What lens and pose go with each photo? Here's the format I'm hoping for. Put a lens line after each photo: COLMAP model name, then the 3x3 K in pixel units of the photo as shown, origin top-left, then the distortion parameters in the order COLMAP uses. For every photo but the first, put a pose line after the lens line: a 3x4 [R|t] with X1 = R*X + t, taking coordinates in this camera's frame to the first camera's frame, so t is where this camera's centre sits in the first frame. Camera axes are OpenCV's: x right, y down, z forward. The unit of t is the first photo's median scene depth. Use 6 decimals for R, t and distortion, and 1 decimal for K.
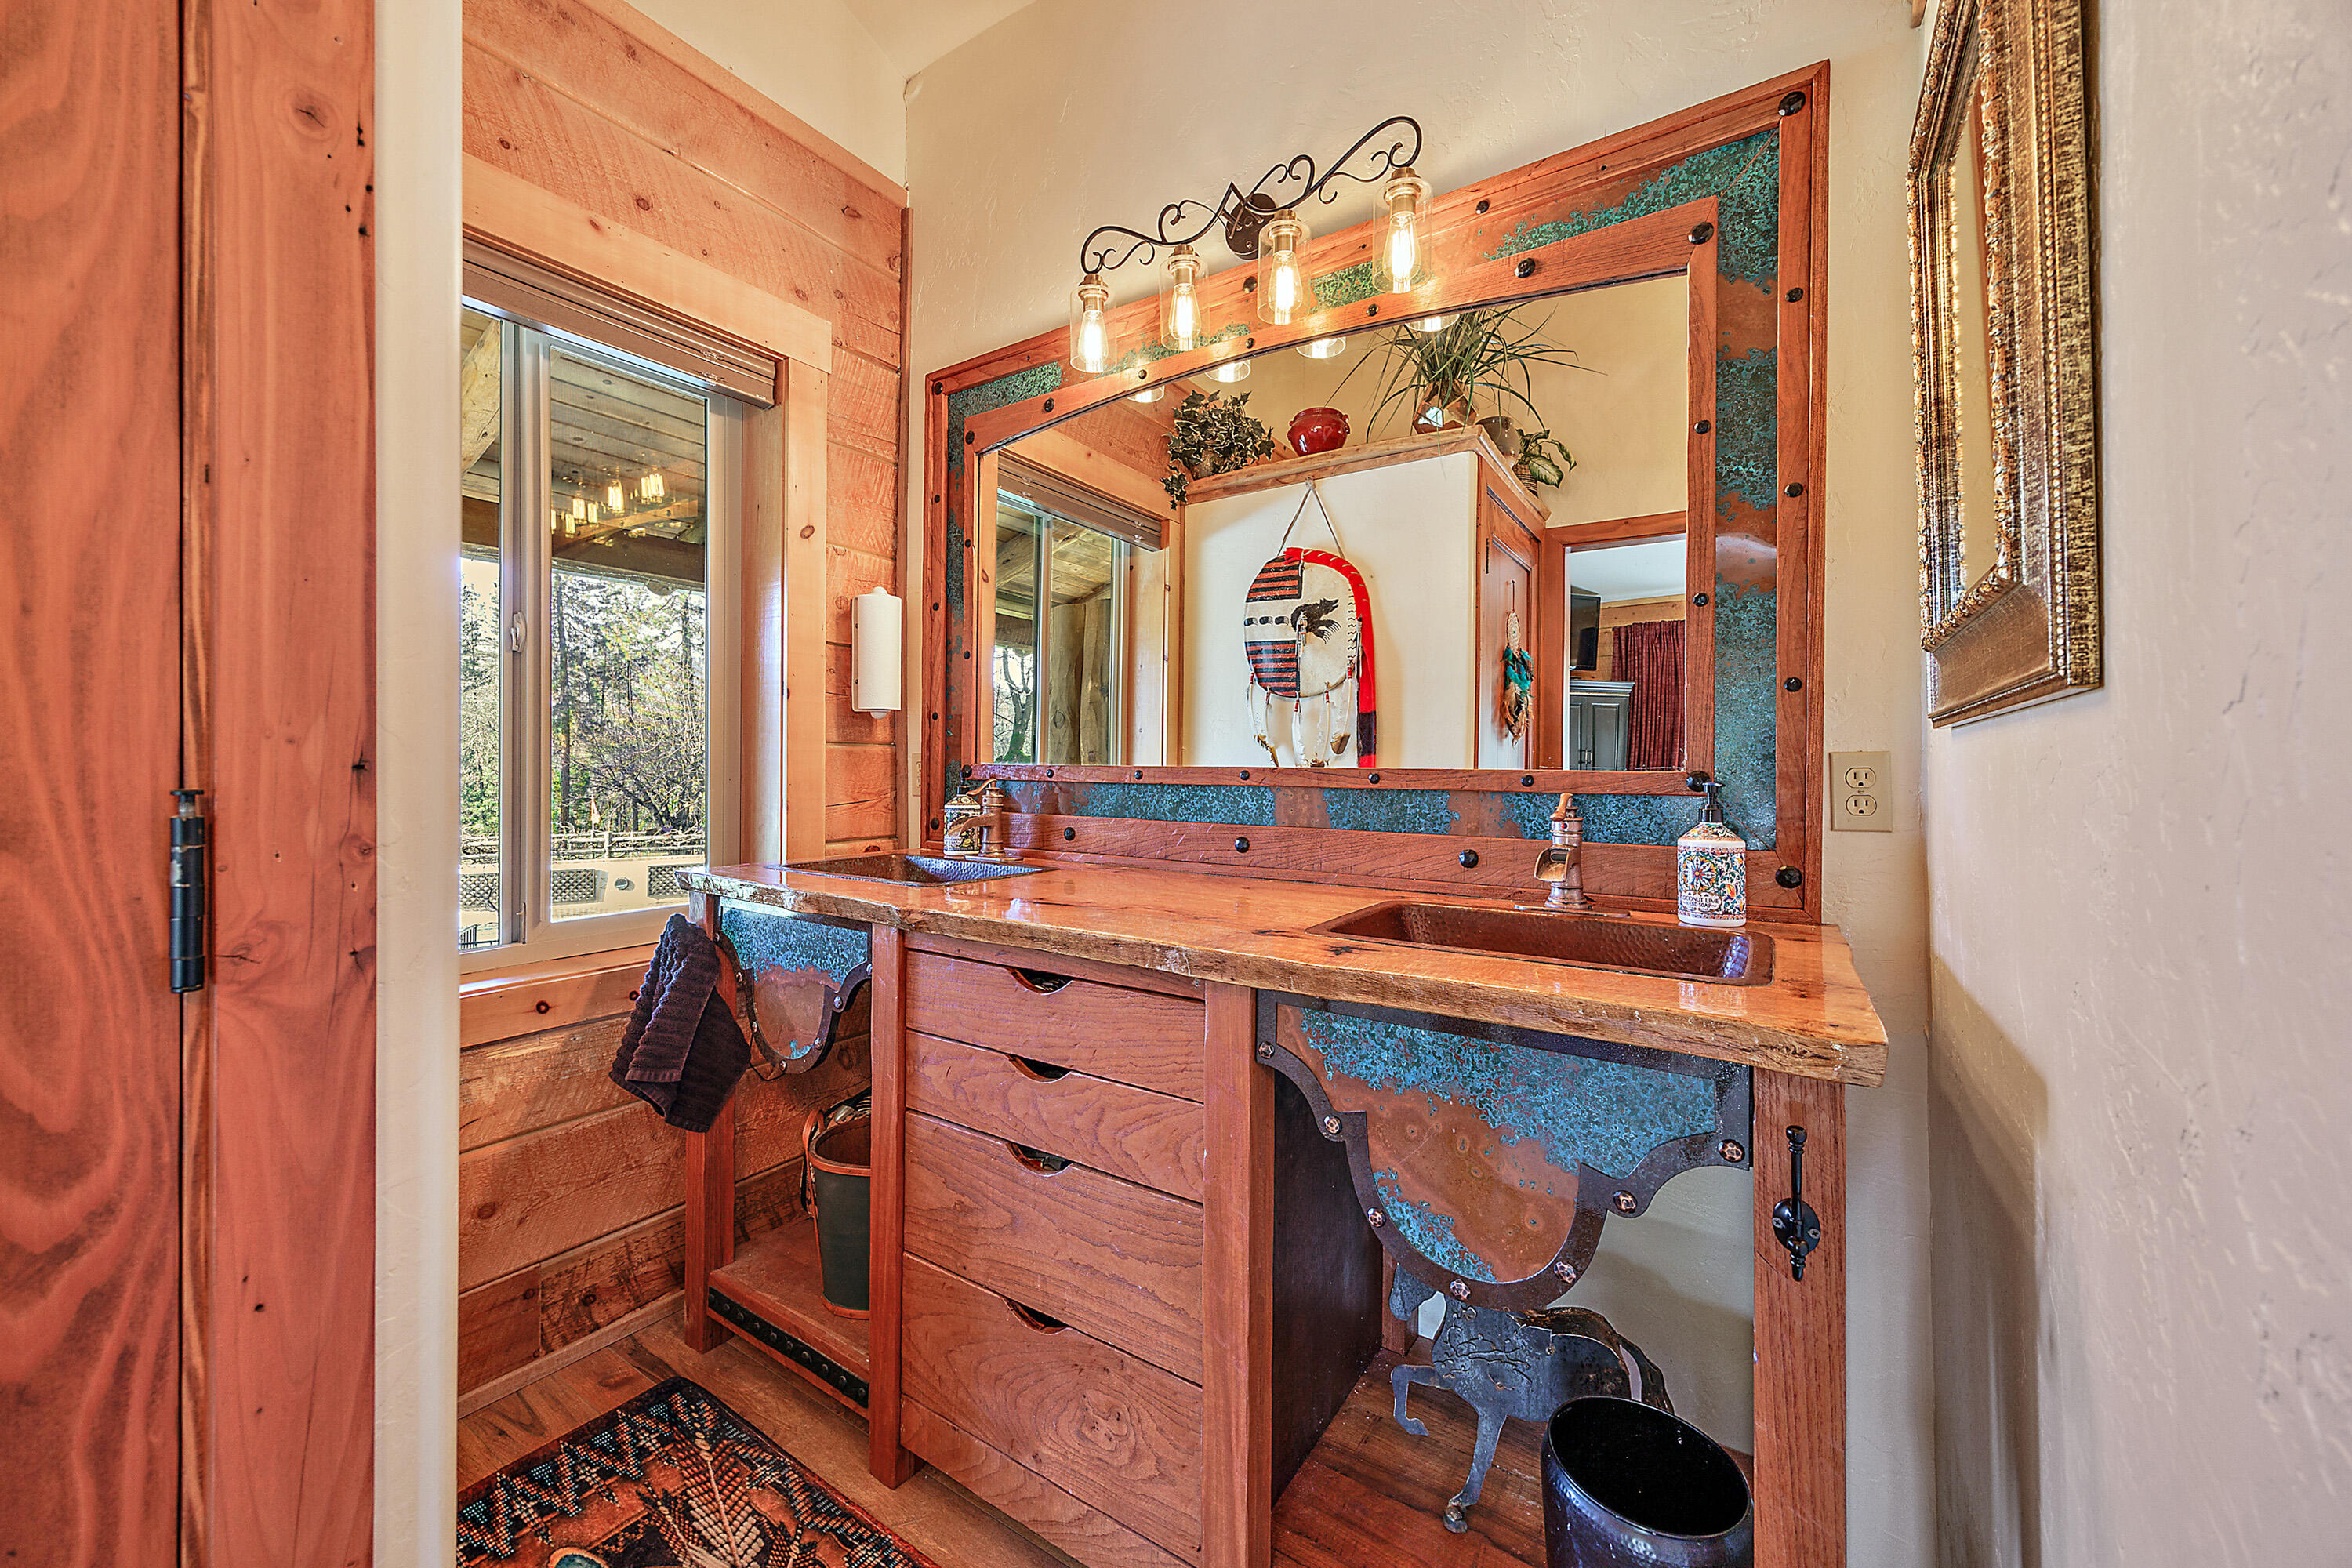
lens RADIAL K [[895.3, 0, 1176.6], [0, 895.3, 756.5], [0, 0, 1]] dist [0.003277, 0.000273]
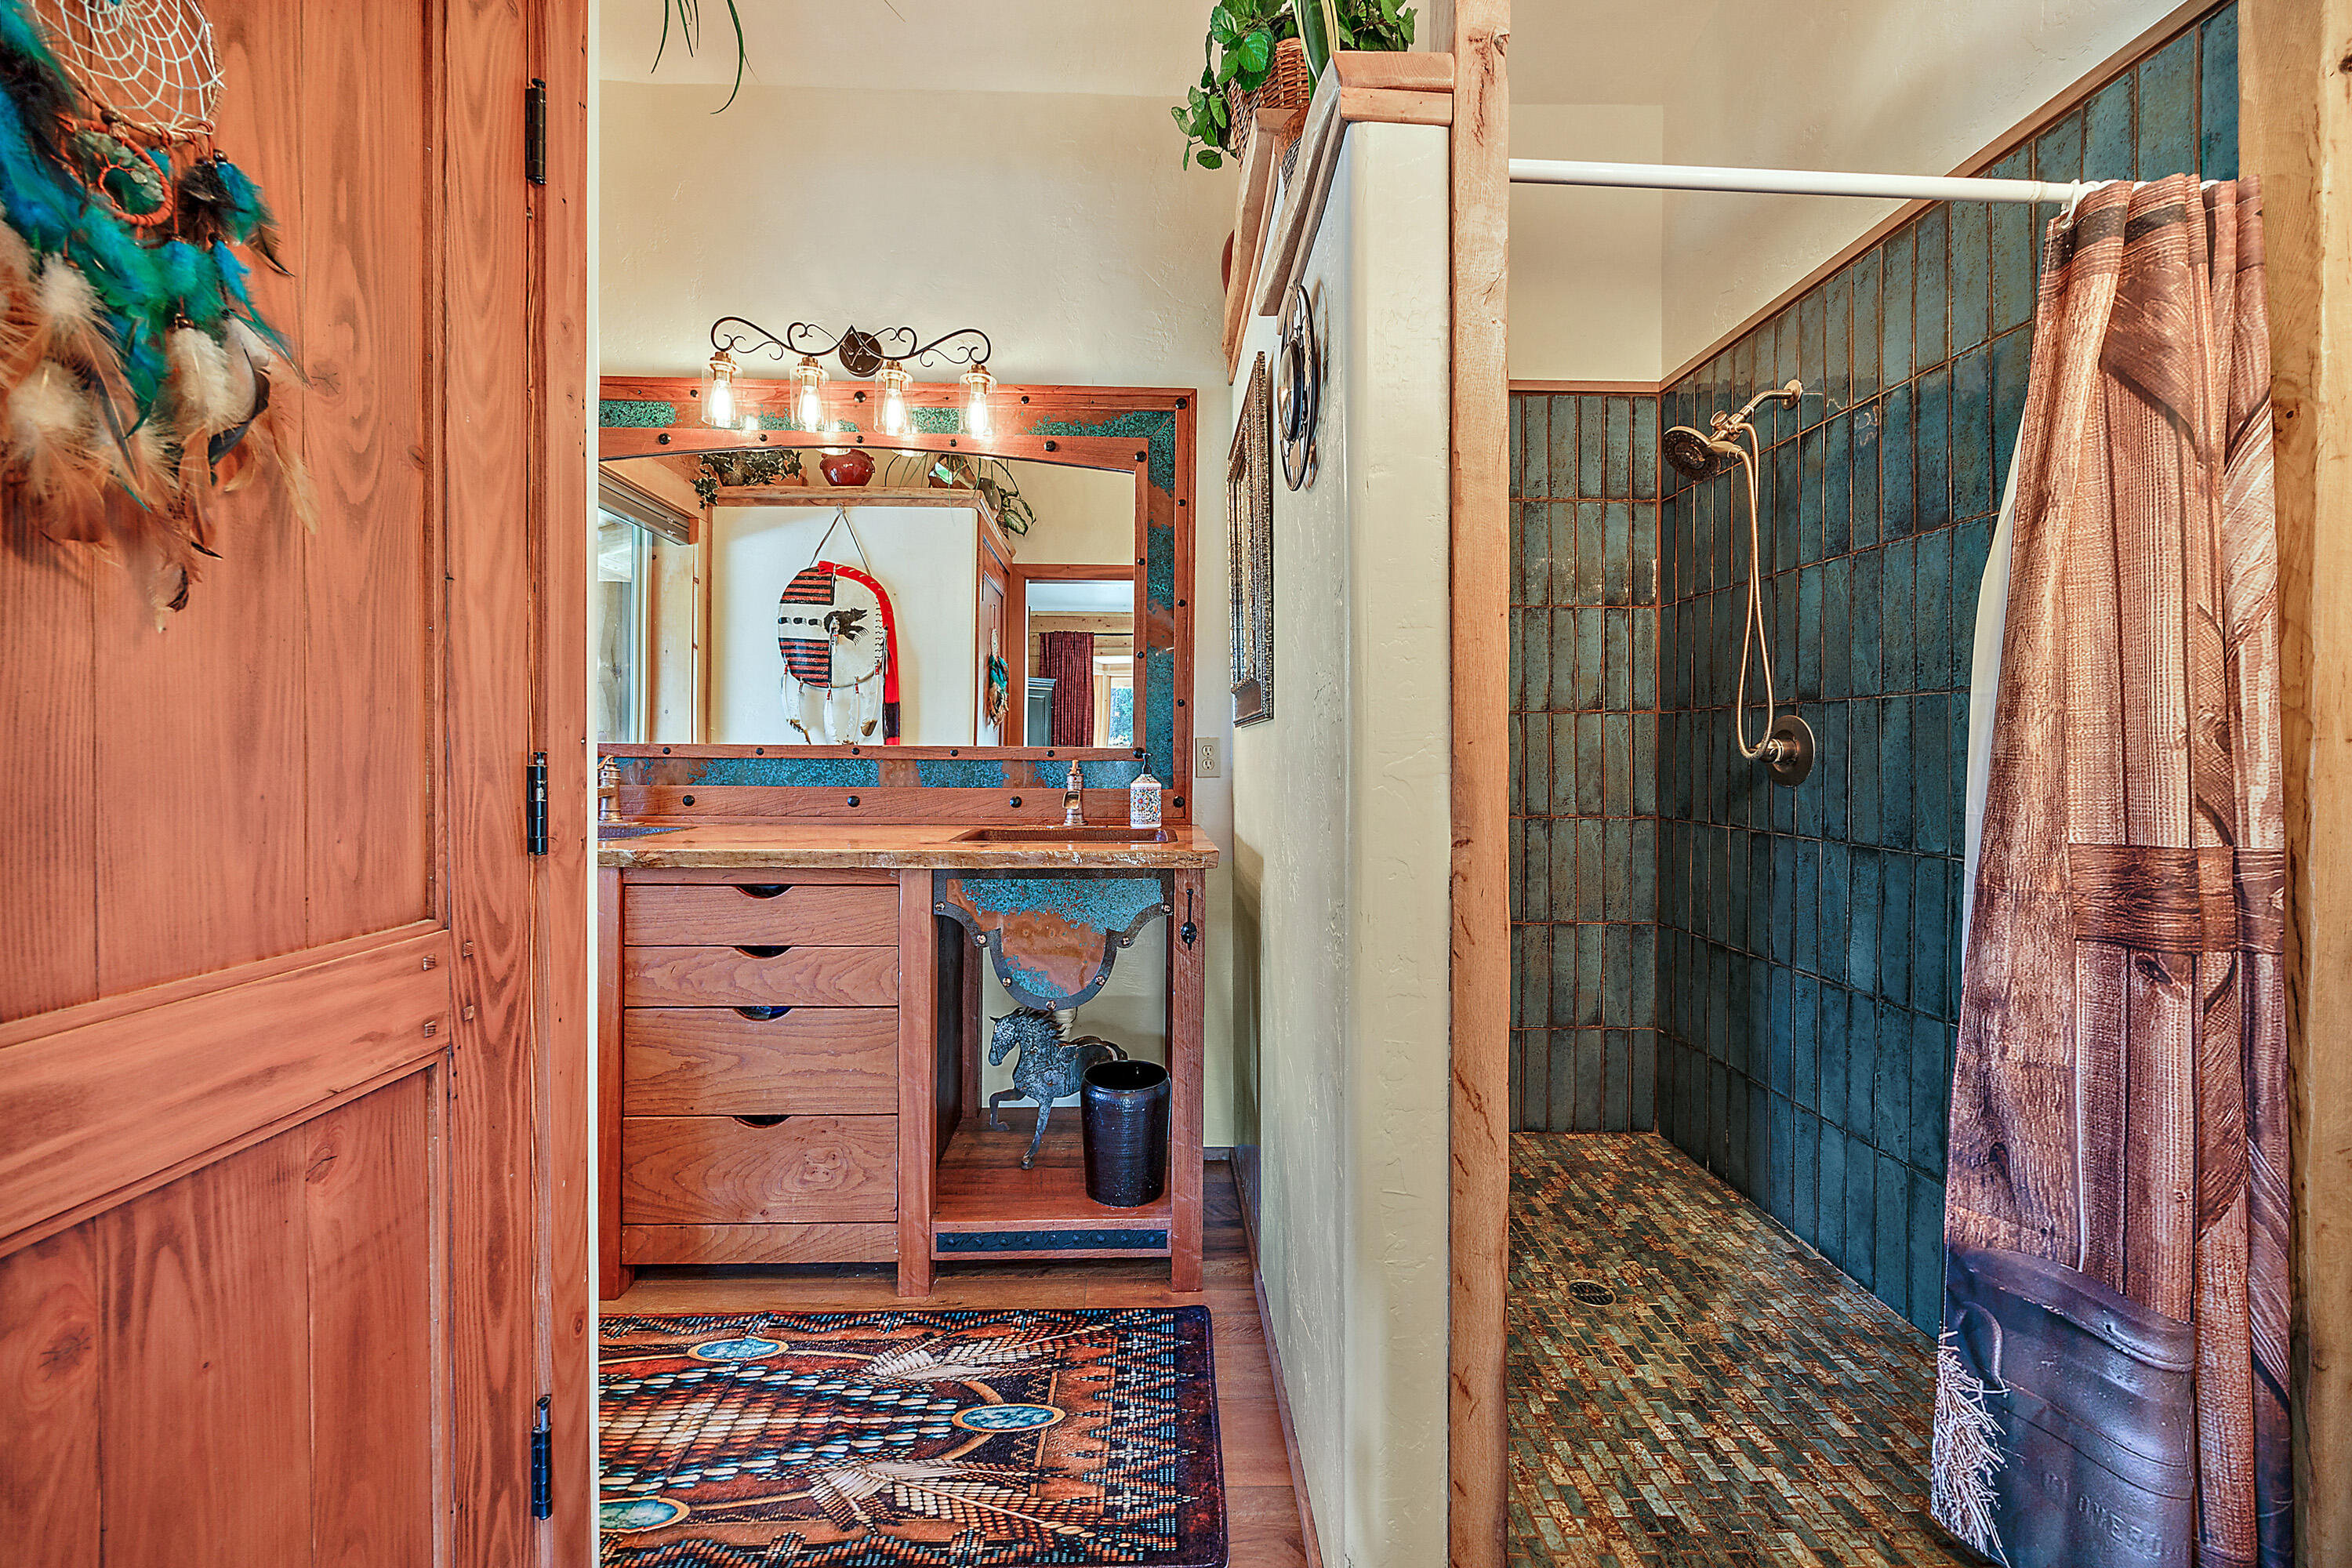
lens RADIAL K [[915.2, 0, 1180.0], [0, 915.2, 742.3], [0, 0, 1]] dist [-0.001536, -0.000307]
pose [[0.807359, 0.003207, 0.590052, -0.363381], [-0.005485, 0.999983, 0.002070, 0.001191], [-0.590035, -0.004907, 0.807363, -0.451301]]
